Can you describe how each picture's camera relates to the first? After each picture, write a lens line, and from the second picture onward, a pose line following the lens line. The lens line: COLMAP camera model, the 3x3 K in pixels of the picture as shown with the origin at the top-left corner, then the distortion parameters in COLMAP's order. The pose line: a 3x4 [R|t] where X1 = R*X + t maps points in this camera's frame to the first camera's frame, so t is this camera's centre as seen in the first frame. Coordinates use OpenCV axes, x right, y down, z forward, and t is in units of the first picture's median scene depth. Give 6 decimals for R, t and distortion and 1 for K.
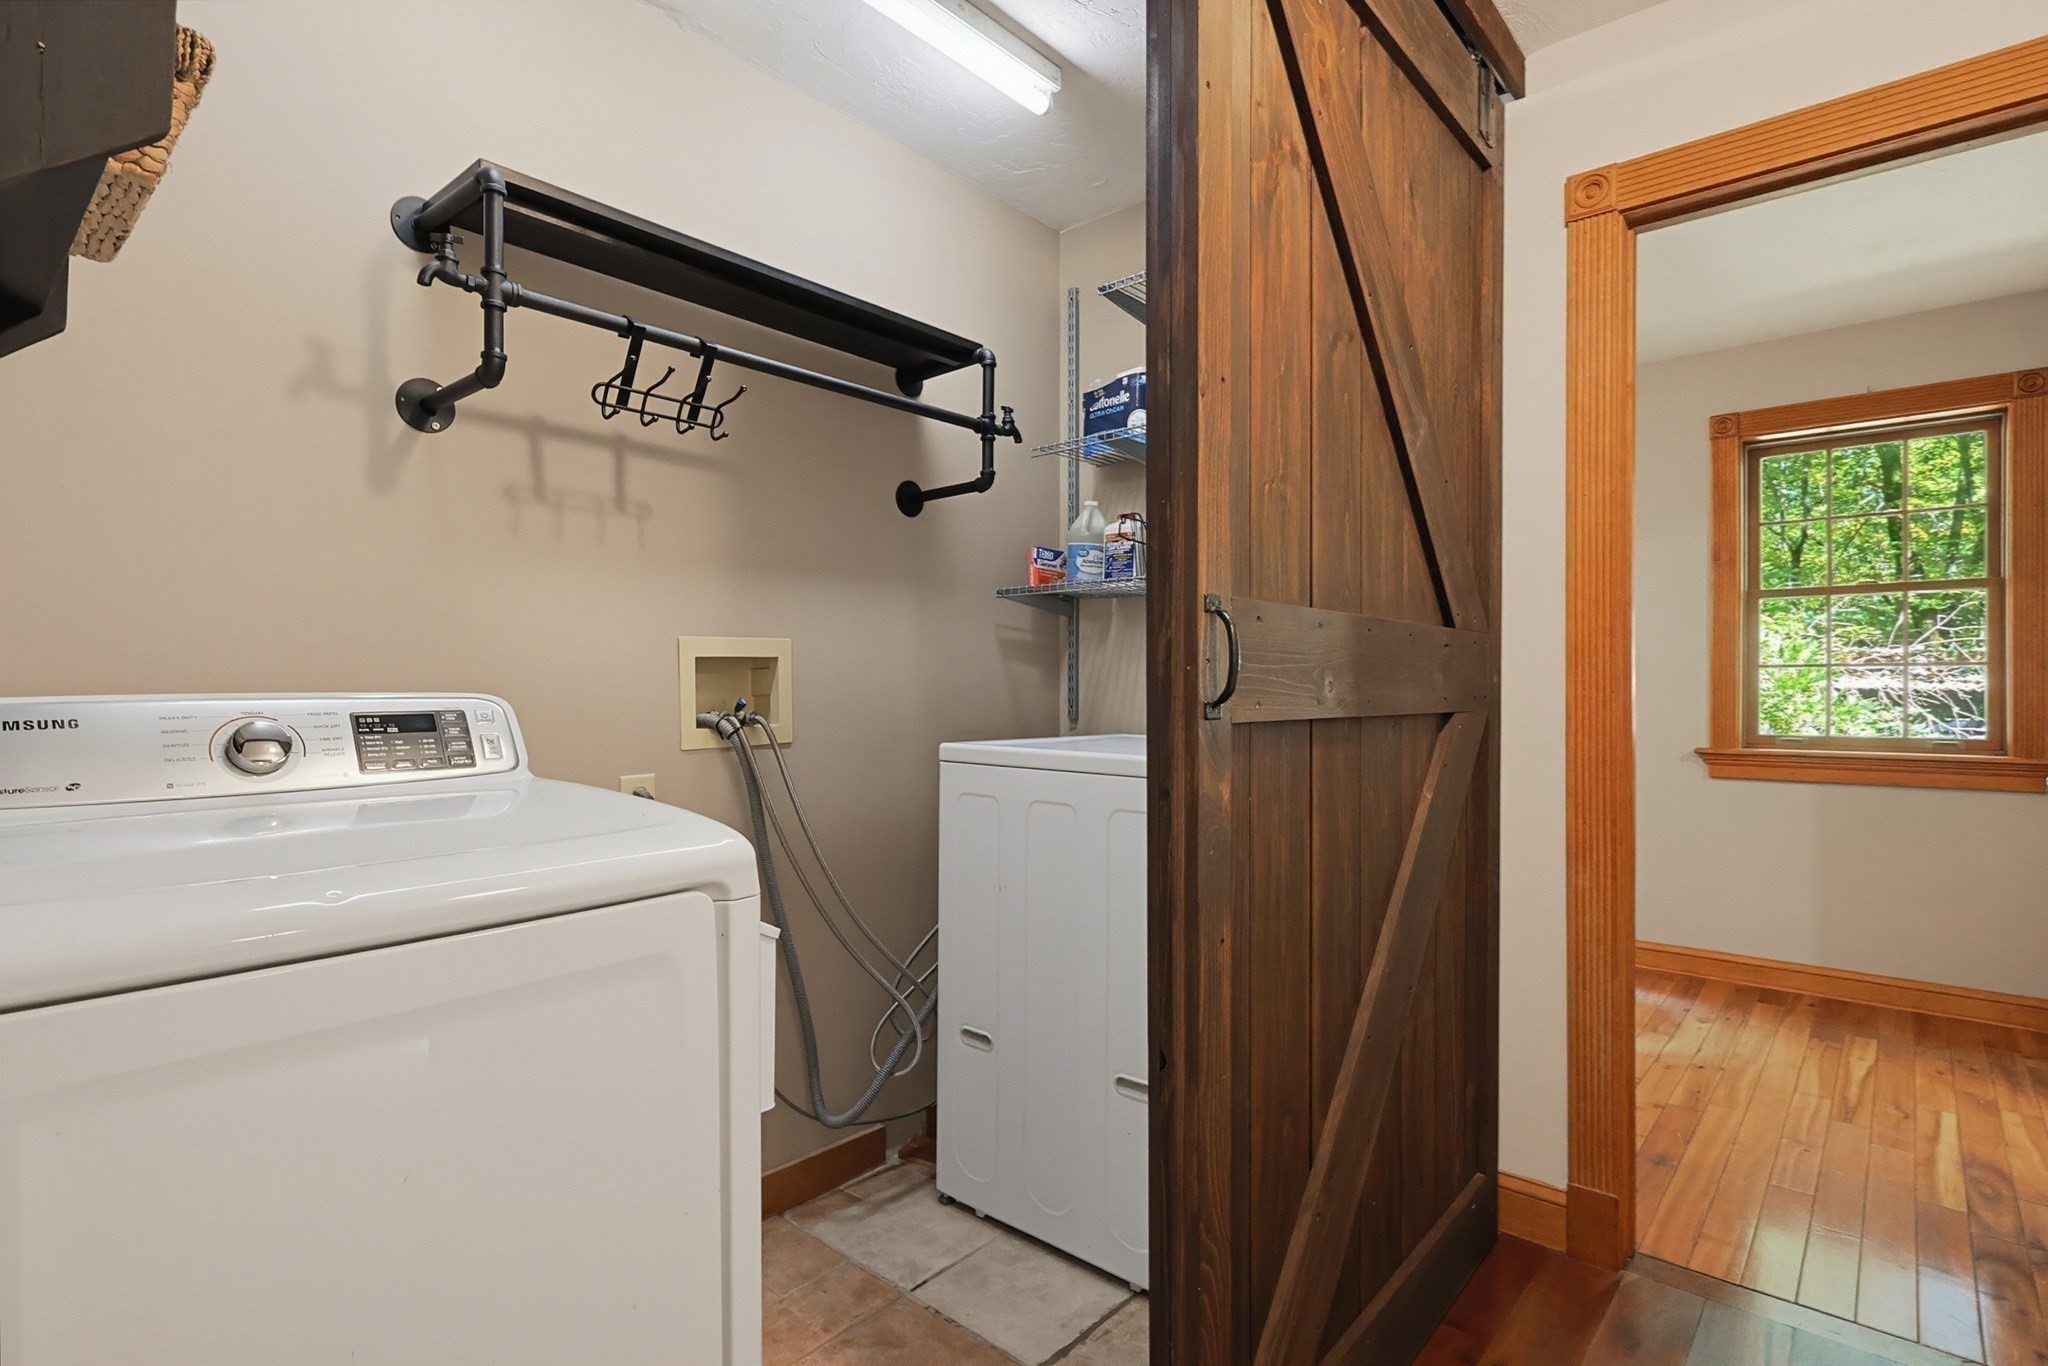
lens RADIAL K [[1000.2, 0, 1018.8], [0, 1000.2, 692.4], [0, 0, 1]] dist [-0.002680, -0.000030]
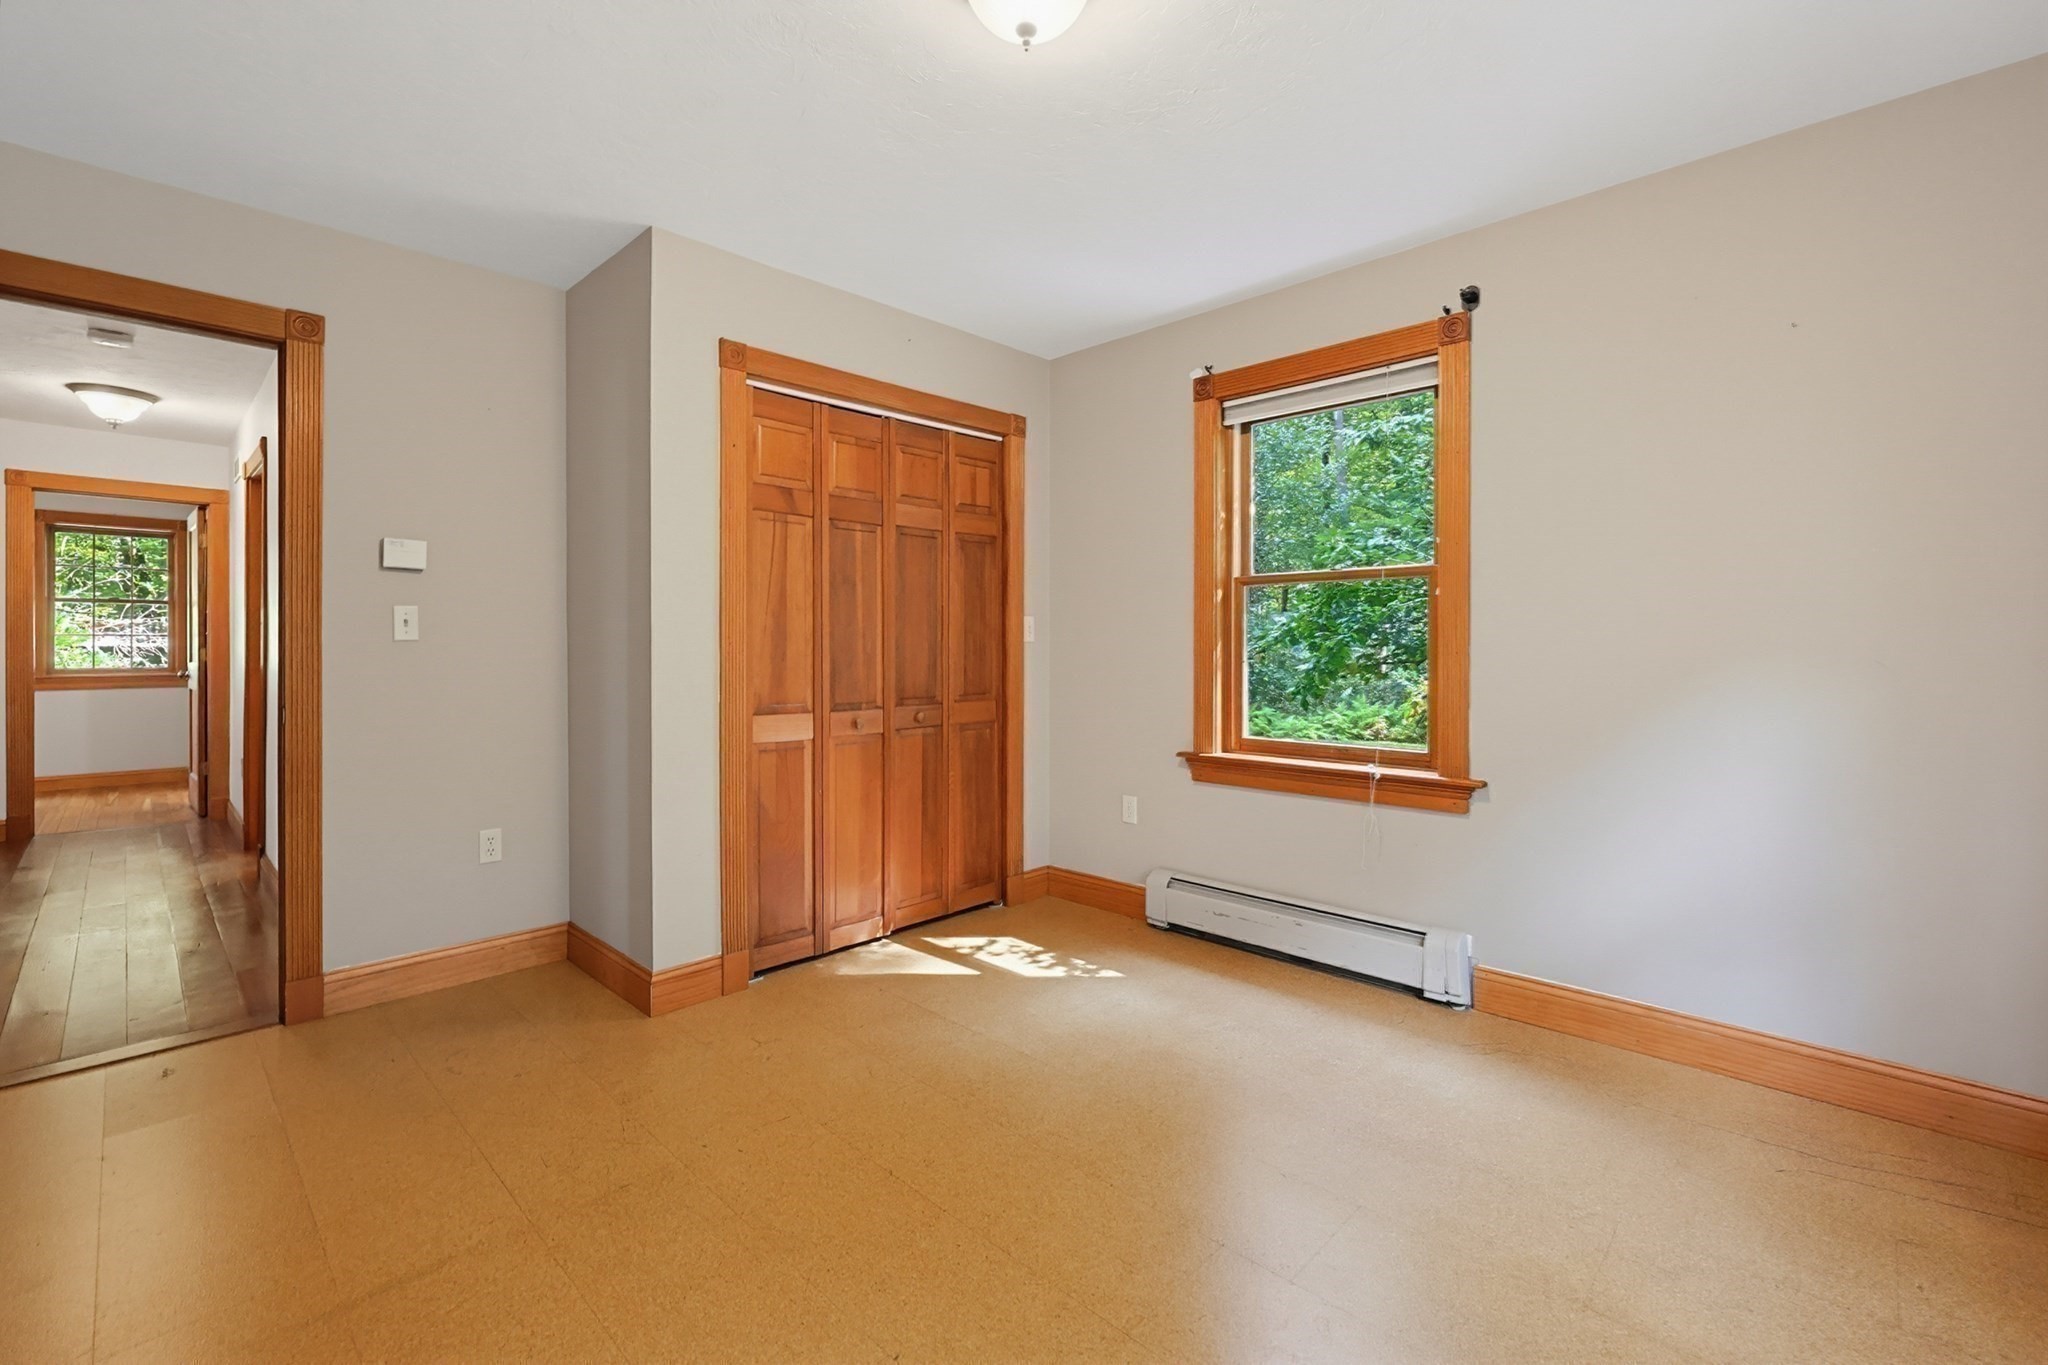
lens RADIAL K [[886.1, 0, 1047.2], [0, 886.1, 646.5], [0, 0, 1]] dist [0.001864, -0.000432]
pose [[0.043303, 0.000003, 0.999062, -1.138629], [0.005520, 0.999985, -0.000243, 0.011358], [-0.999047, 0.005525, 0.043303, -1.280205]]
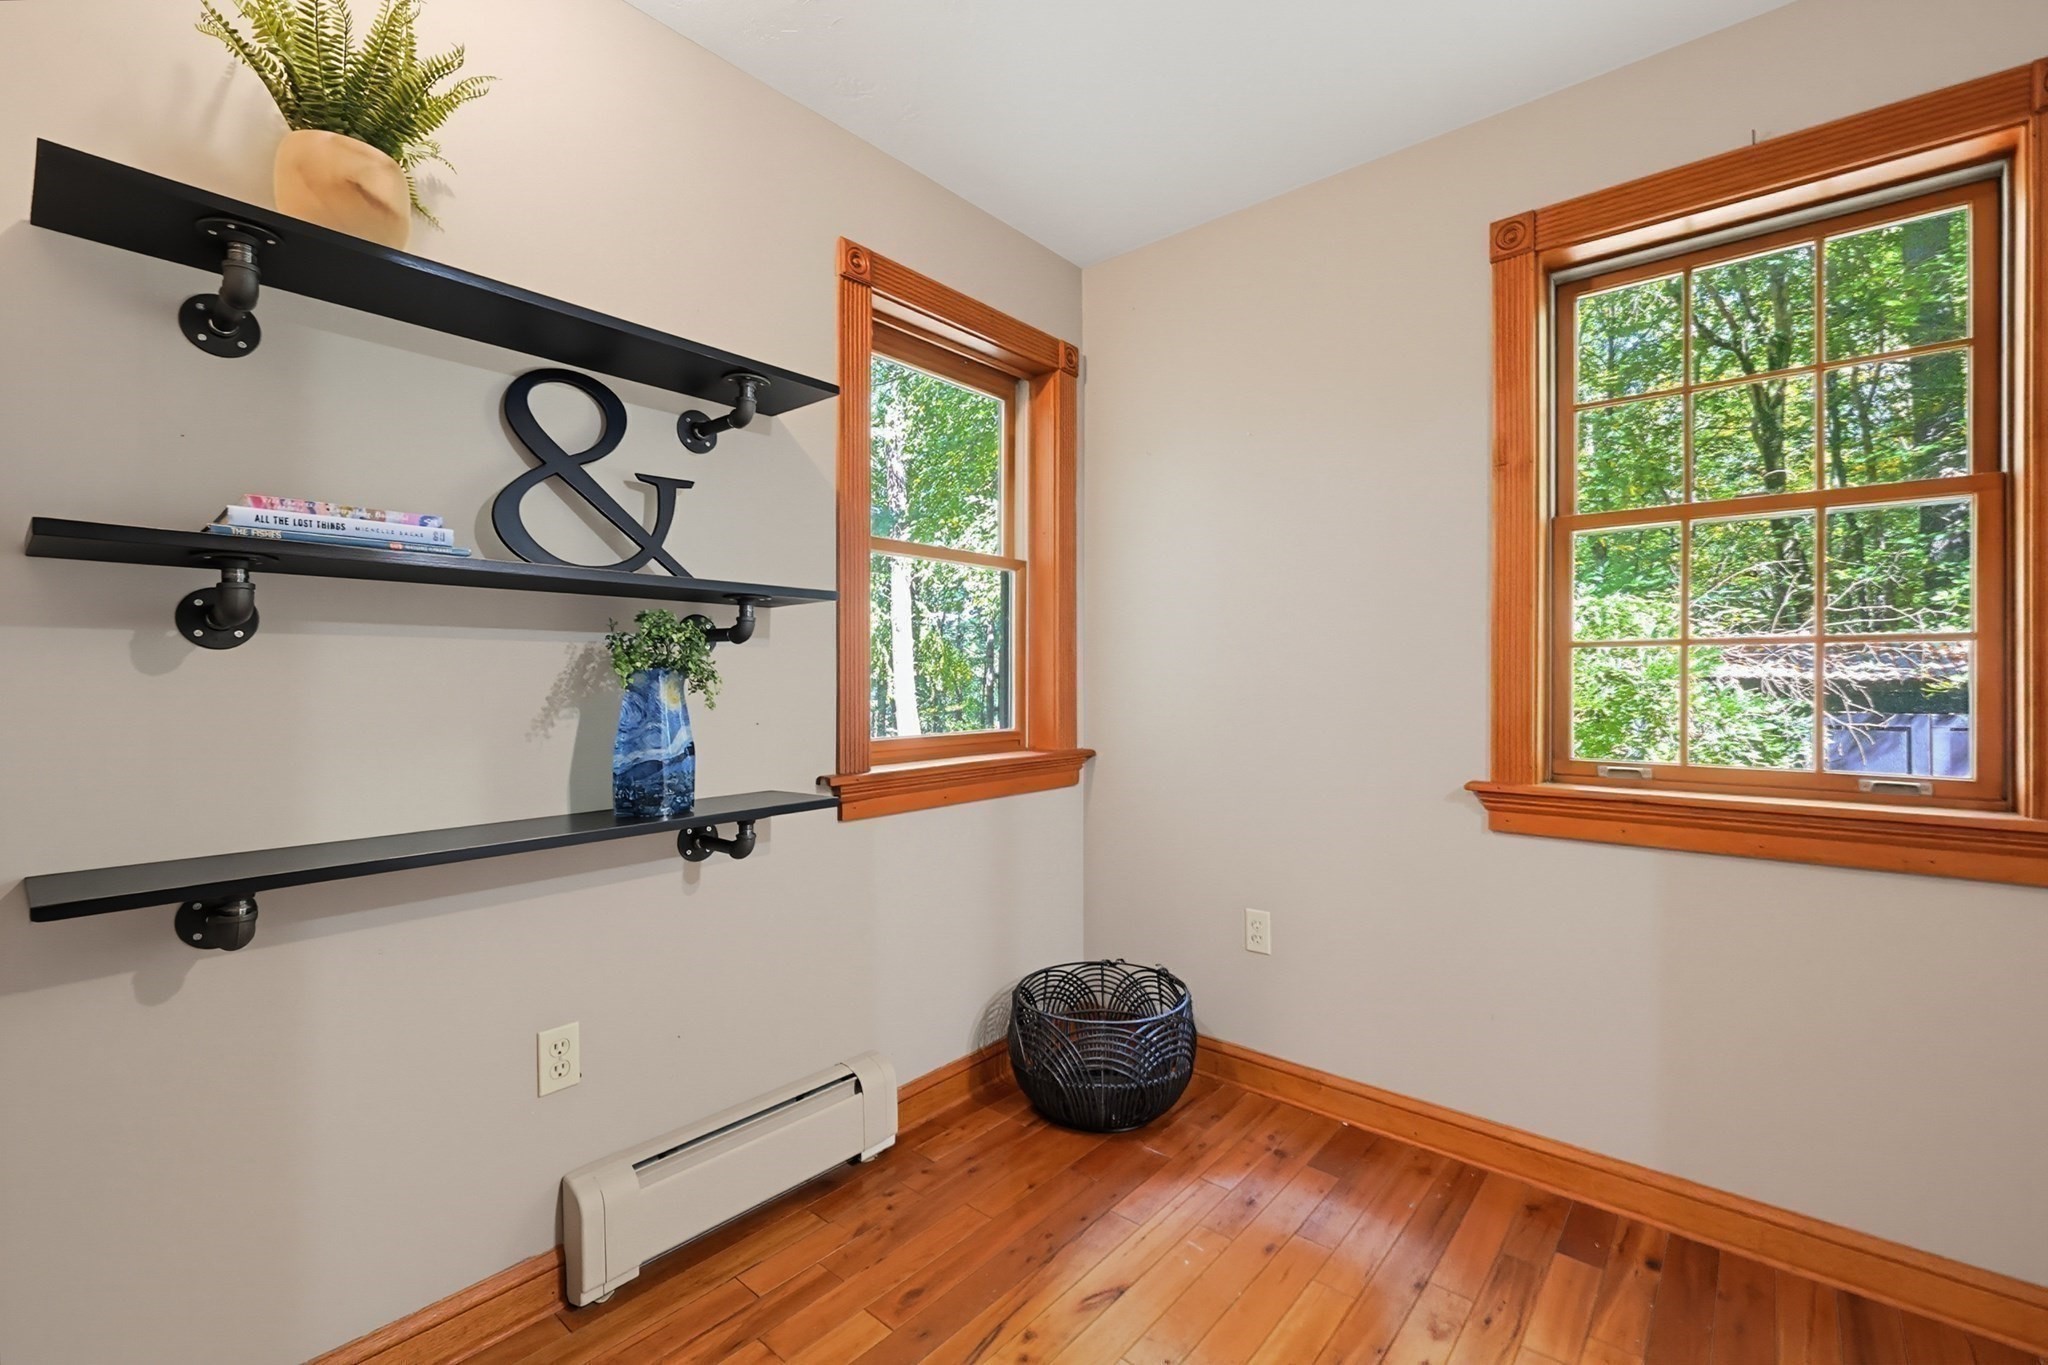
lens RADIAL K [[886.1, 0, 1028.0], [0, 886.1, 677.2], [0, 0, 1]] dist [0.001864, -0.000432]
pose [[0.999744, 0.000254, 0.022632, 0.402647], [-0.000204, 0.999998, -0.002184, -0.005629], [-0.022632, 0.002179, 0.999741, 0.476133]]
